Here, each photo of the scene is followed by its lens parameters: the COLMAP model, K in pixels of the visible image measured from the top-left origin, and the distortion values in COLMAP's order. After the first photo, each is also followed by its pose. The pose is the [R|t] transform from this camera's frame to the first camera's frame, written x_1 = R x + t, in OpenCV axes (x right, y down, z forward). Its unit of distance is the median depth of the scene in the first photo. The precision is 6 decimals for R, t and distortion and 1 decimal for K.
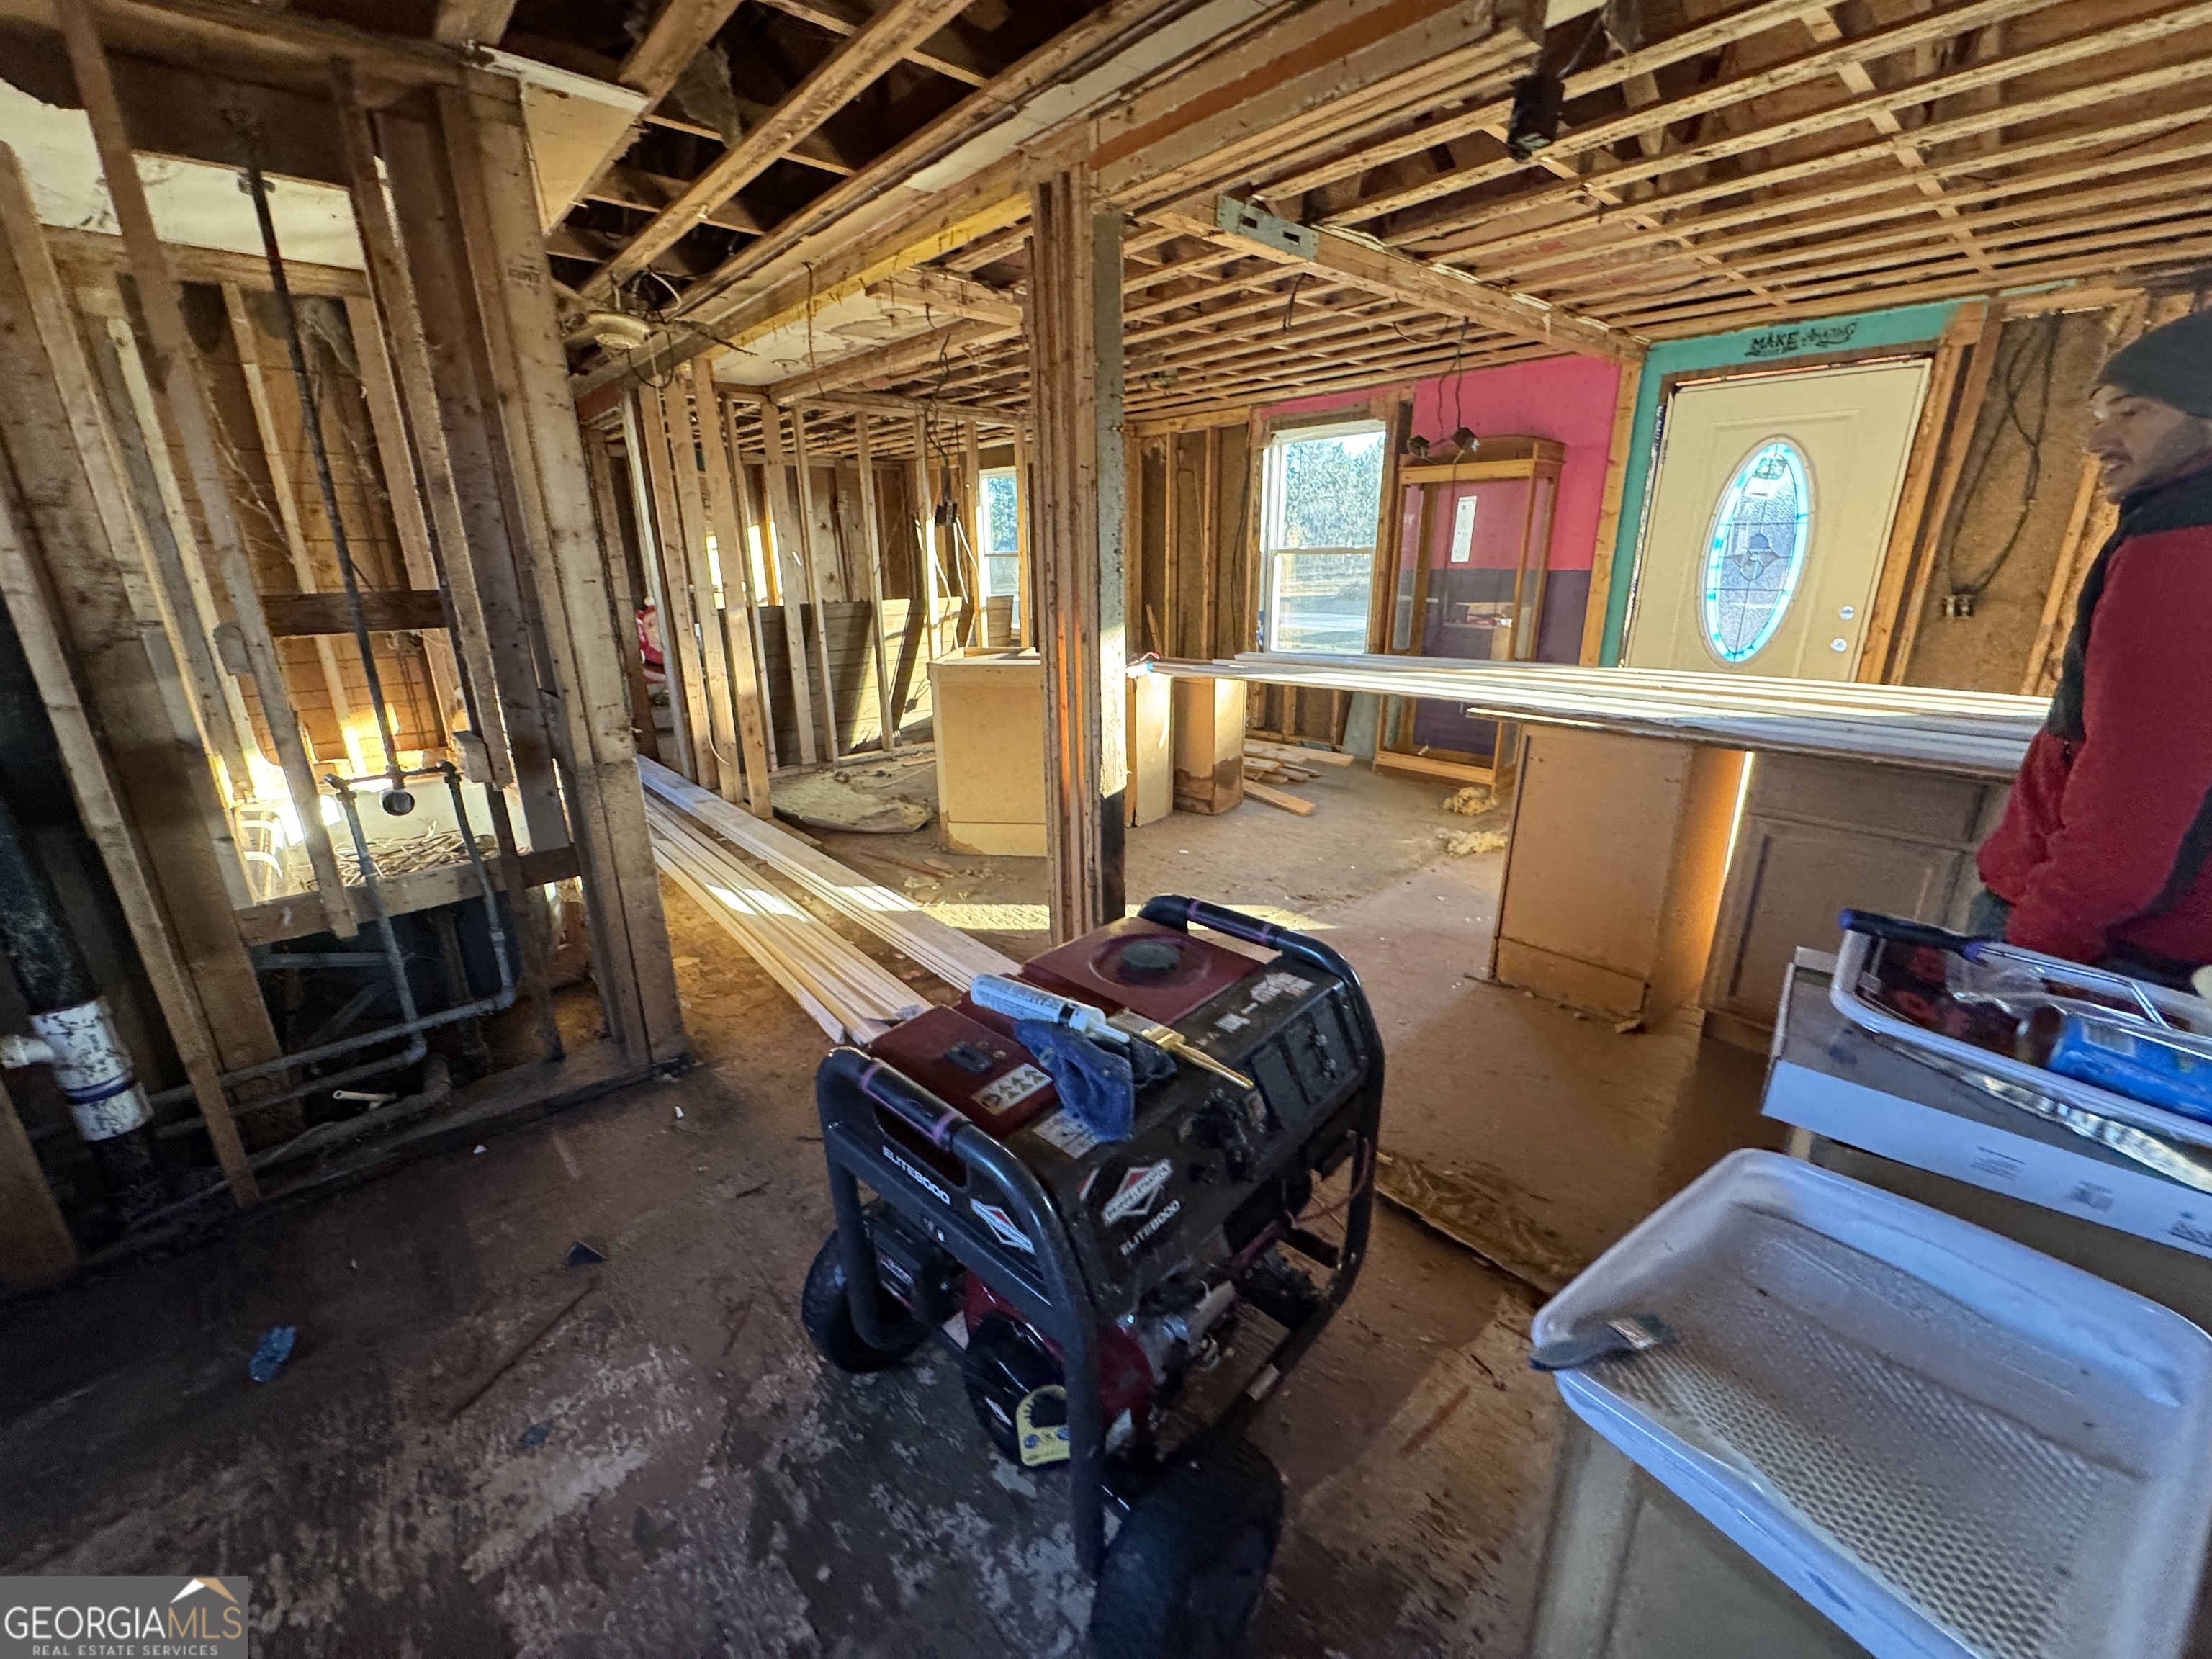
lens RADIAL K [[885.6, 0, 1109.0], [0, 885.6, 823.8], [0, 0, 1]] dist [-0.005978, 0.000093]
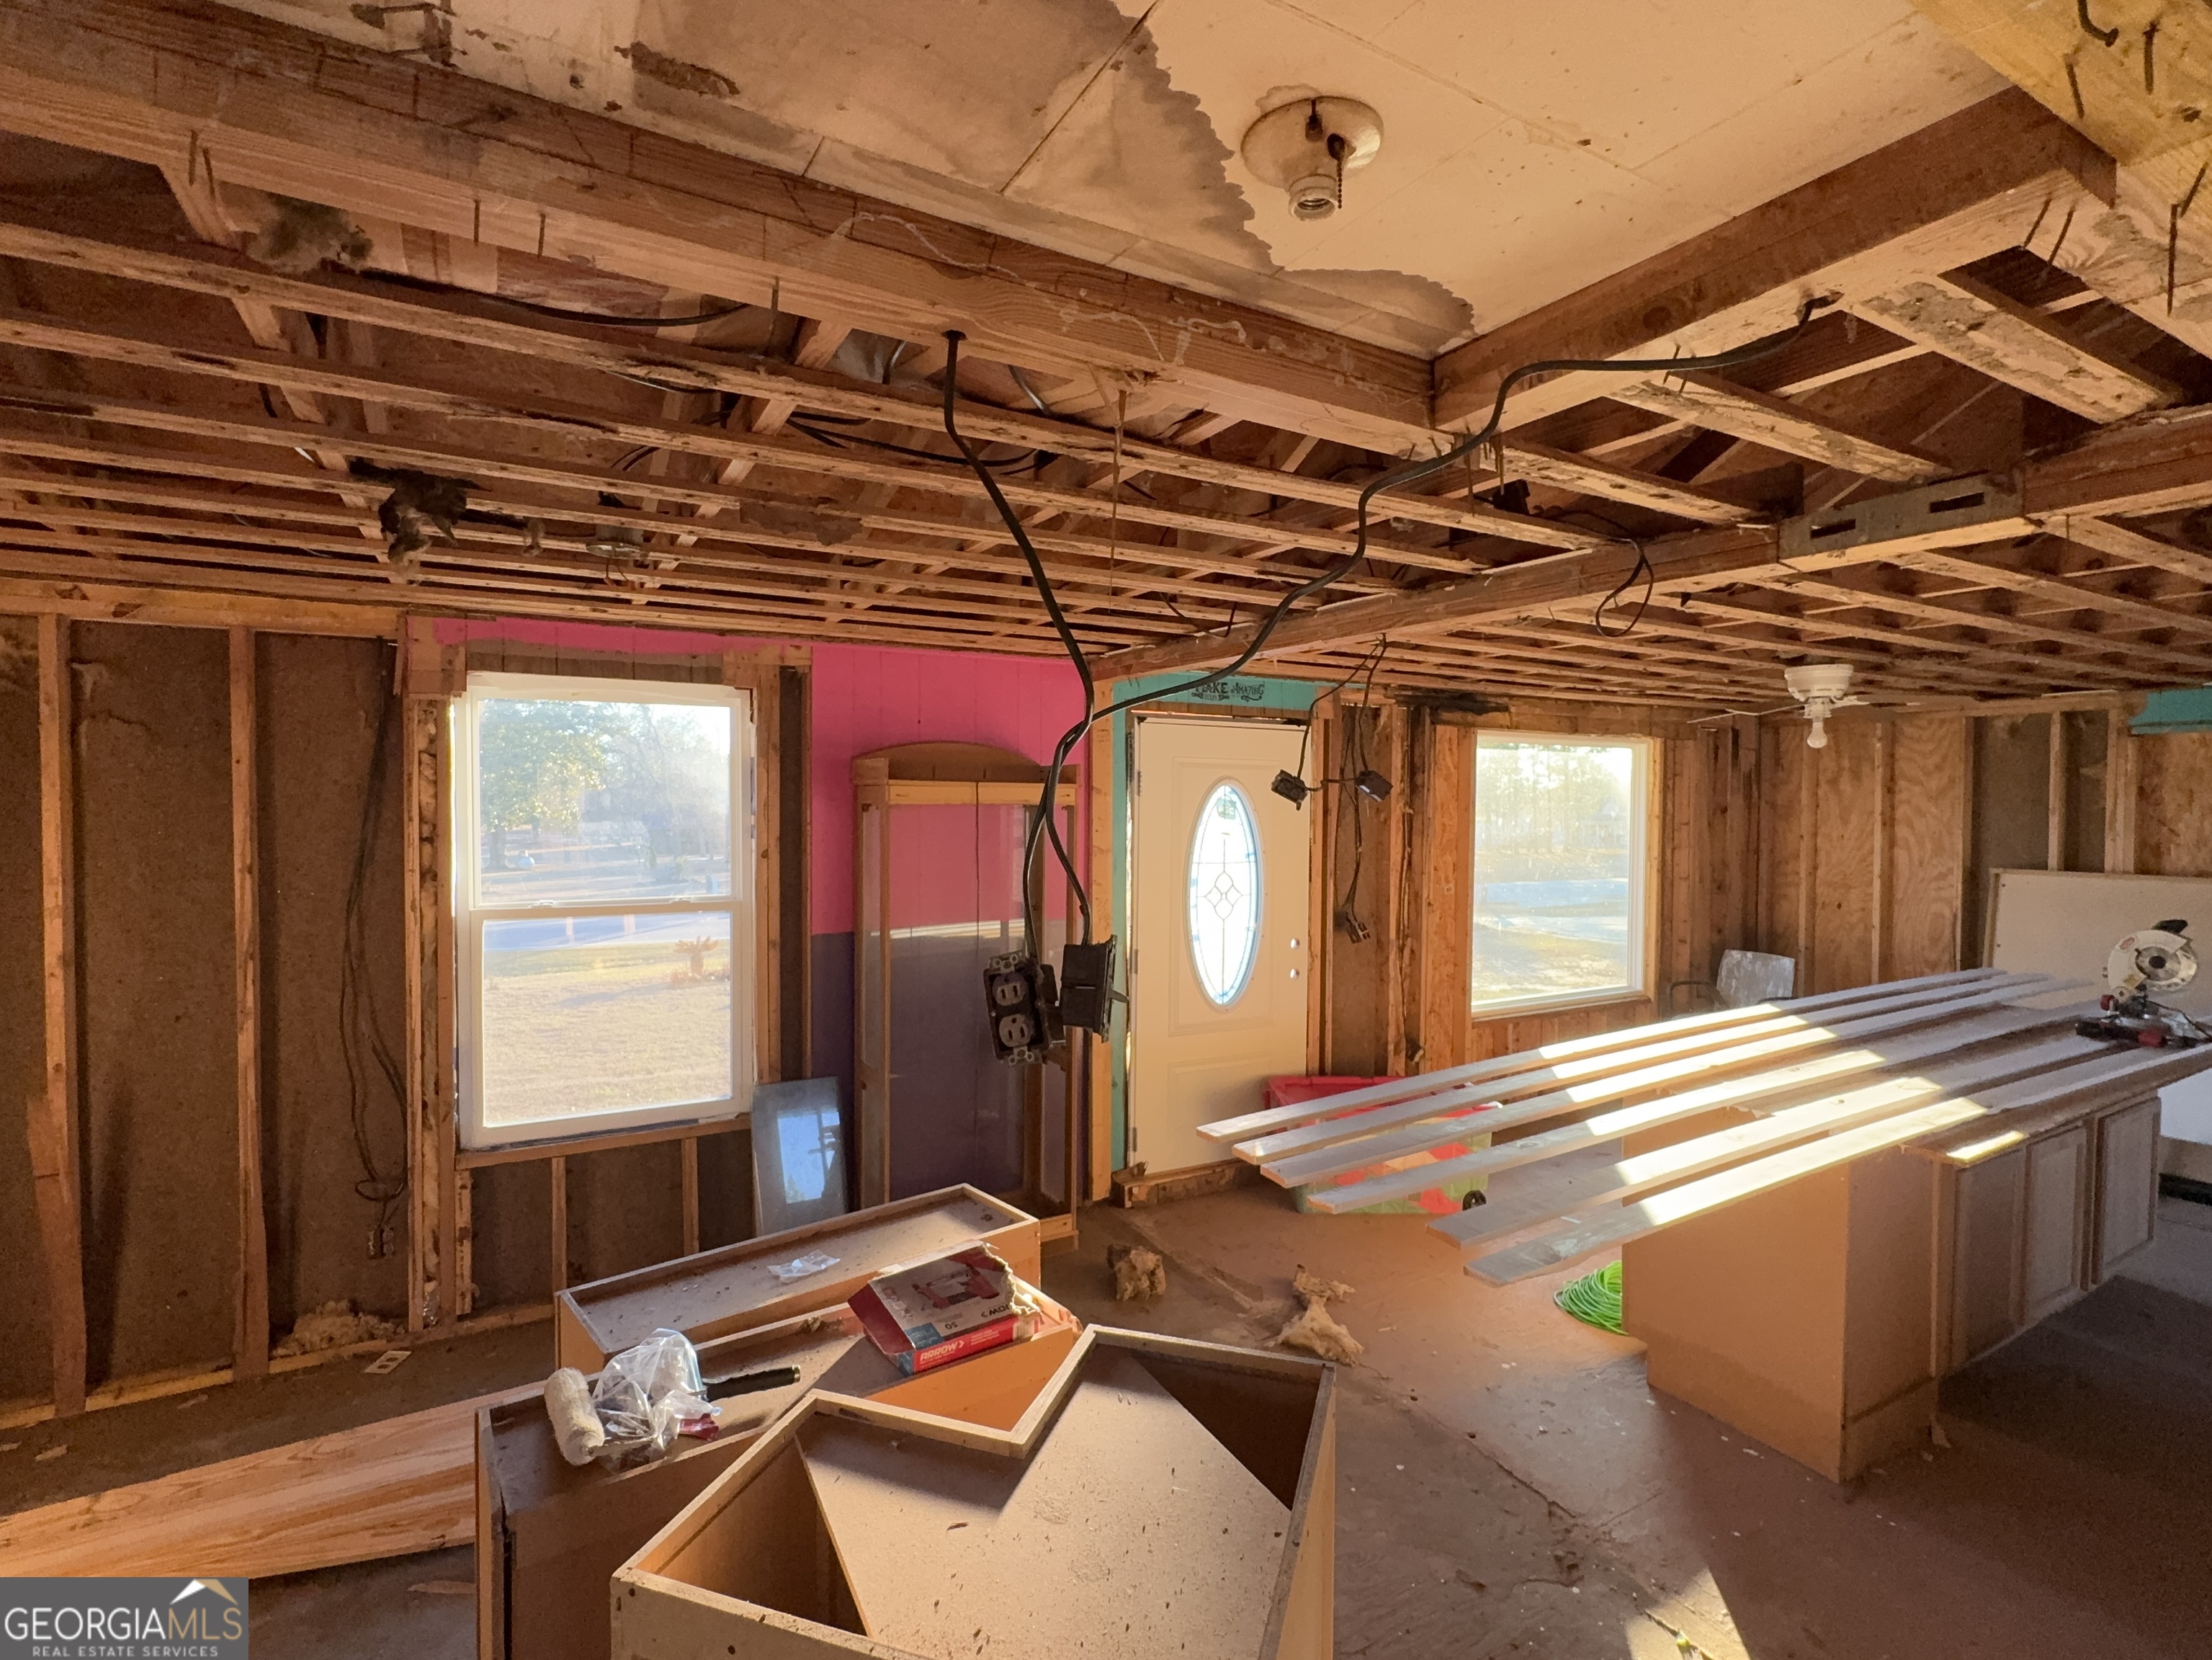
lens RADIAL K [[1078.5, 0, 1091.7], [0, 1078.5, 824.5], [0, 0, 1]] dist [-0.011899, 0.001076]
pose [[0.215184, -0.007865, 0.976542, -0.457674], [0.279353, 0.958678, -0.053835, -0.381077], [-0.935766, 0.284385, 0.208489, 0.937628]]
